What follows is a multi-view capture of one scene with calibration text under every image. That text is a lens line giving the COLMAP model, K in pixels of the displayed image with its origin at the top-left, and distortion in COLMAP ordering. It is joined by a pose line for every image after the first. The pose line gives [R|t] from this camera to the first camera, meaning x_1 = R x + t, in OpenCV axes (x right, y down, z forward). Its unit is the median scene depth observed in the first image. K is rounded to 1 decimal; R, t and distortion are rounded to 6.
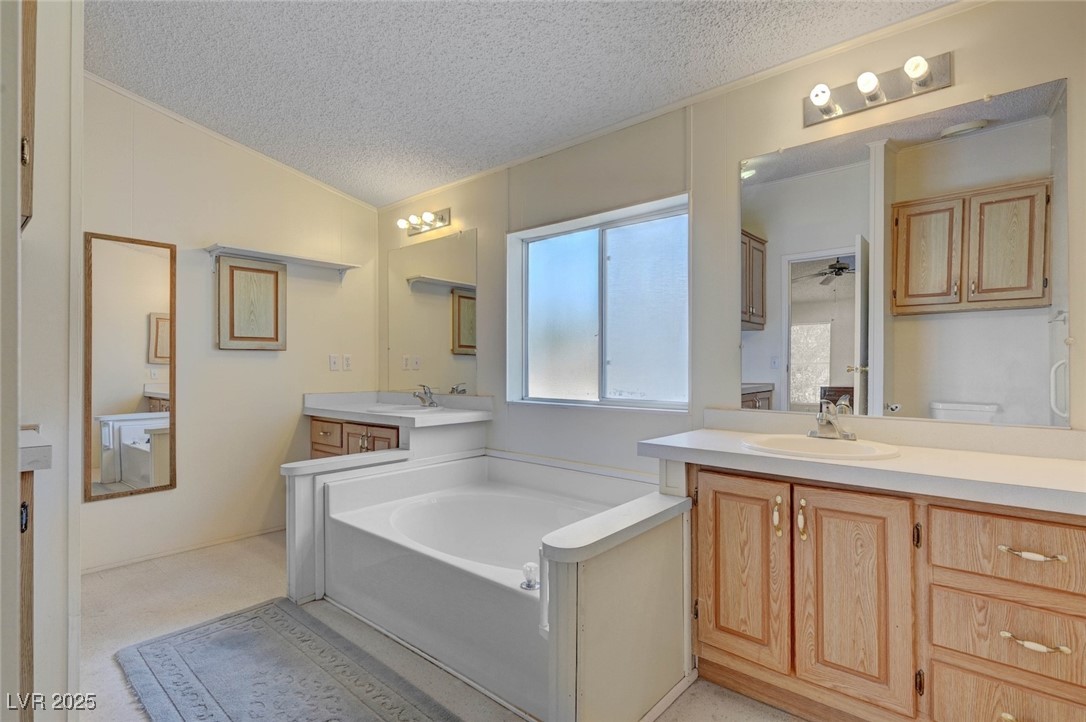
lens RADIAL K [[528.9, 0, 542.2], [0, 528.9, 363.0], [0, 0, 1]] dist [-0.003096, -0.000144]
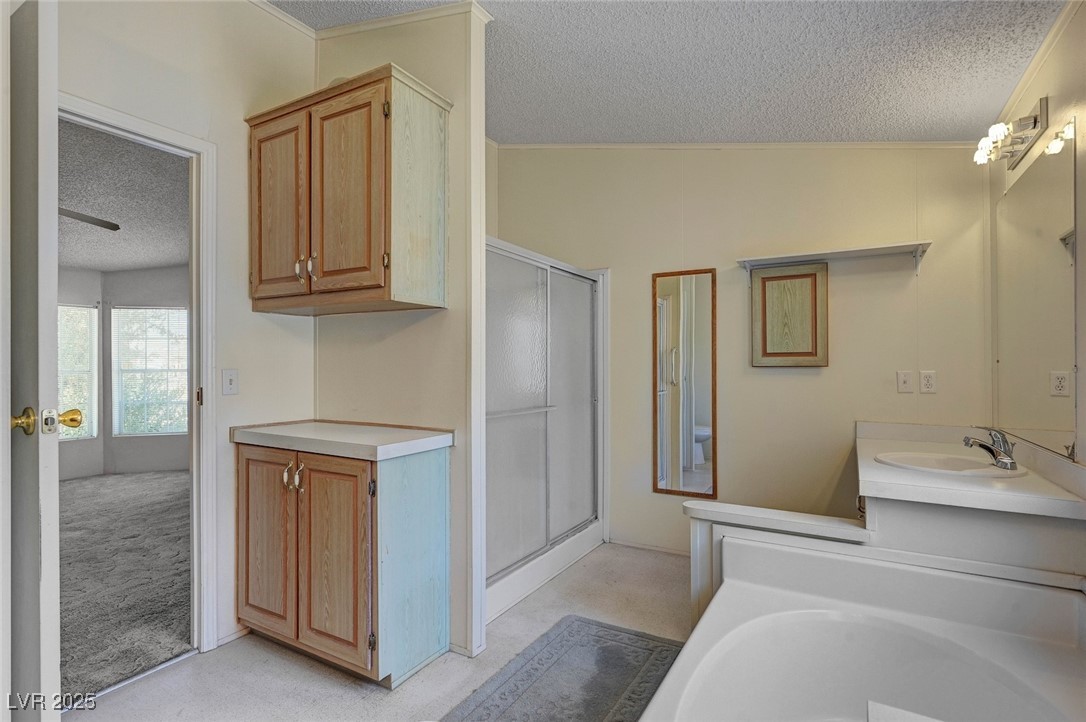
lens RADIAL K [[528.9, 0, 543.1], [0, 528.9, 366.5], [0, 0, 1]] dist [-0.003096, -0.000144]
pose [[0.191844, 0.003429, -0.981419, 0.258112], [0.005829, 0.999972, 0.004633, -0.032292], [0.981408, -0.006610, 0.191819, 0.428625]]
